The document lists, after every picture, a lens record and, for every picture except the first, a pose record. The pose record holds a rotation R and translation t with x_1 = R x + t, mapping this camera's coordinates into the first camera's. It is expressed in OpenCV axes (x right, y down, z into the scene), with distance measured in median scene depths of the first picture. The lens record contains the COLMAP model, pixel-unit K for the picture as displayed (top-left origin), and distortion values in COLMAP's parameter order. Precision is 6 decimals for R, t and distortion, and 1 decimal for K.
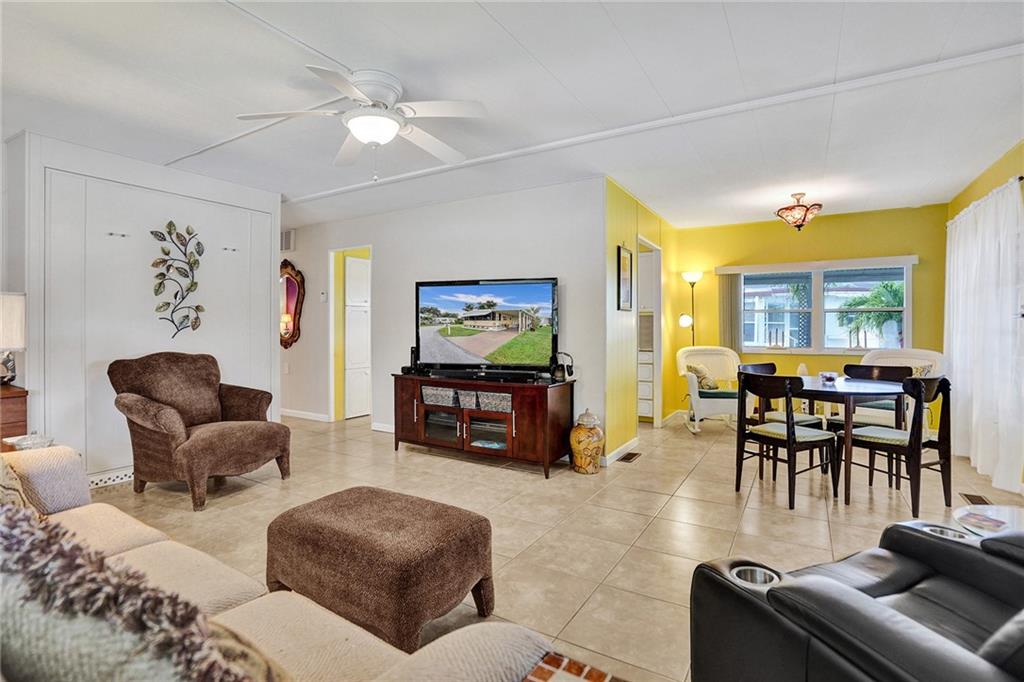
lens RADIAL K [[495.7, 0, 516.4], [0, 495.7, 332.9], [0, 0, 1]] dist [-0.037958, 0.003087]
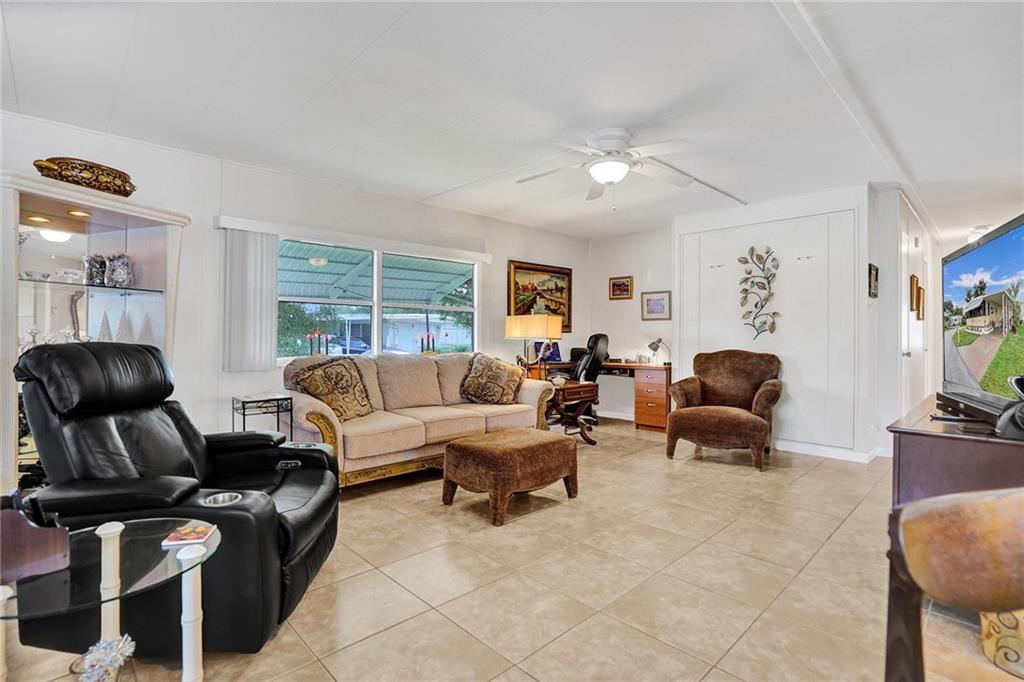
lens RADIAL K [[495.7, 0, 512.3], [0, 495.7, 336.2], [0, 0, 1]] dist [-0.037958, 0.003087]
pose [[-0.242505, 0.002087, -0.970148, 0.598070], [-0.015430, 0.999863, 0.006008, 0.003949], [0.970027, 0.016426, -0.242439, 0.624013]]
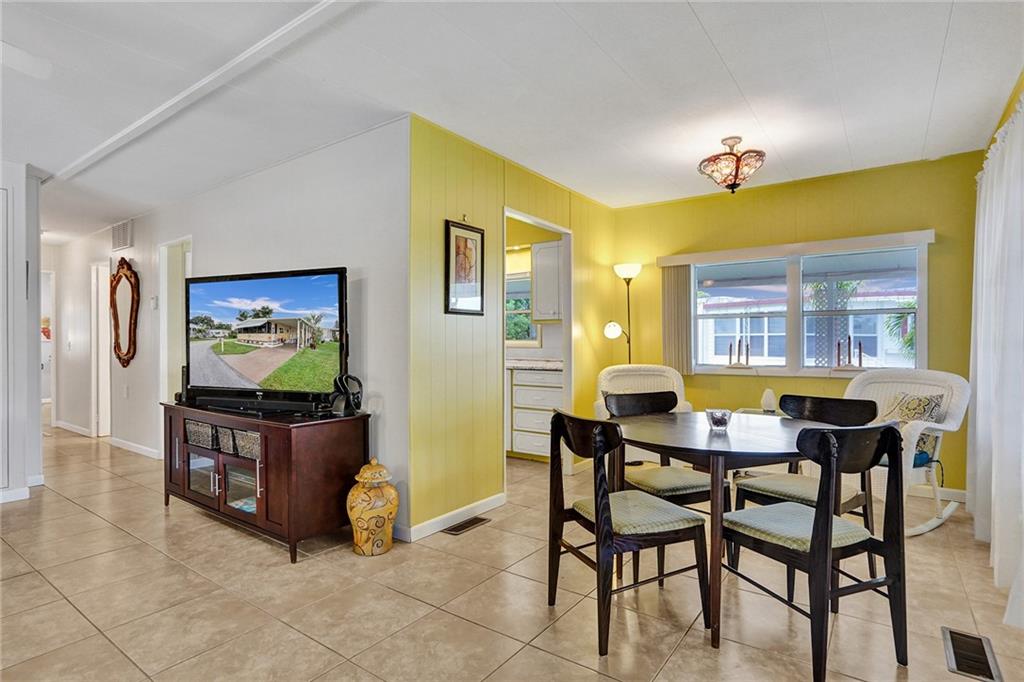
lens RADIAL K [[538.4, 0, 510.0], [0, 538.4, 337.2], [0, 0, 1]] dist [-0.032637, 0.021539]
pose [[0.994768, -0.005473, -0.102010, 0.388604], [0.004885, 0.999970, -0.006011, -0.012998], [0.102039, 0.005481, 0.994765, 0.253203]]
